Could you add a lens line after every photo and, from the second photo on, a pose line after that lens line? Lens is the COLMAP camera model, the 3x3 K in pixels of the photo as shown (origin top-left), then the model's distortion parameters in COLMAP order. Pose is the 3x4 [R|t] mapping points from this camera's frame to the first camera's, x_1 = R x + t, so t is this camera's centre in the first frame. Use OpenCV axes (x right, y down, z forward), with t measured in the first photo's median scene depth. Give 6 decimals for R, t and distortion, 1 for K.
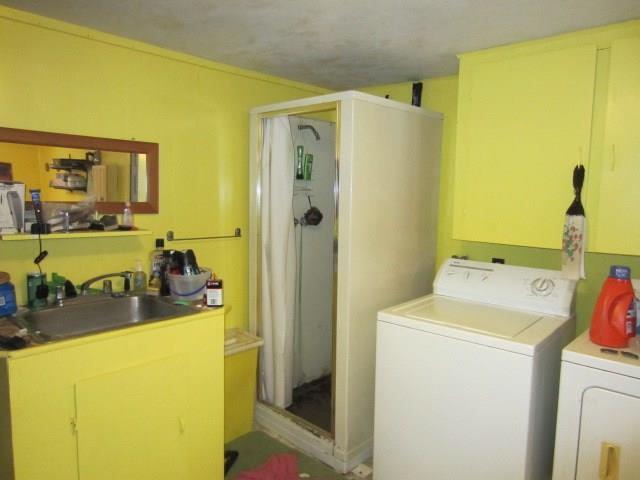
lens RADIAL K [[464.2, 0, 320.0], [0, 464.2, 239.7], [0, 0, 1]] dist [-0.034925, 0.008982]
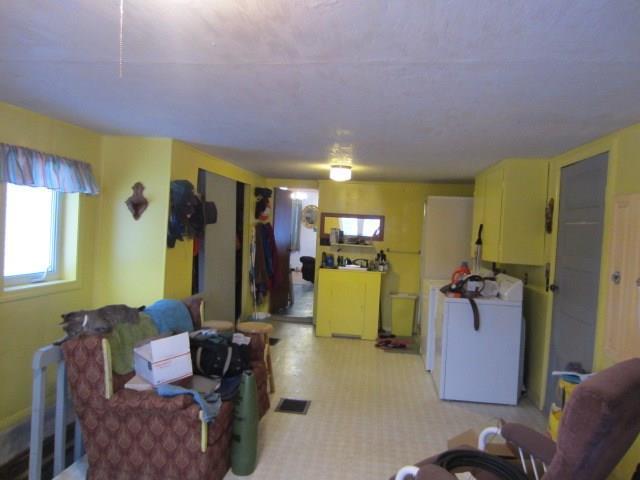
lens RADIAL K [[464.2, 0, 320.1], [0, 464.2, 240.1], [0, 0, 1]] dist [-0.034925, 0.008982]
pose [[0.559938, 0.030506, -0.827973, 1.980353], [-0.121915, 0.991478, -0.045918, 0.127195], [0.819516, 0.126654, 0.558885, -0.959815]]
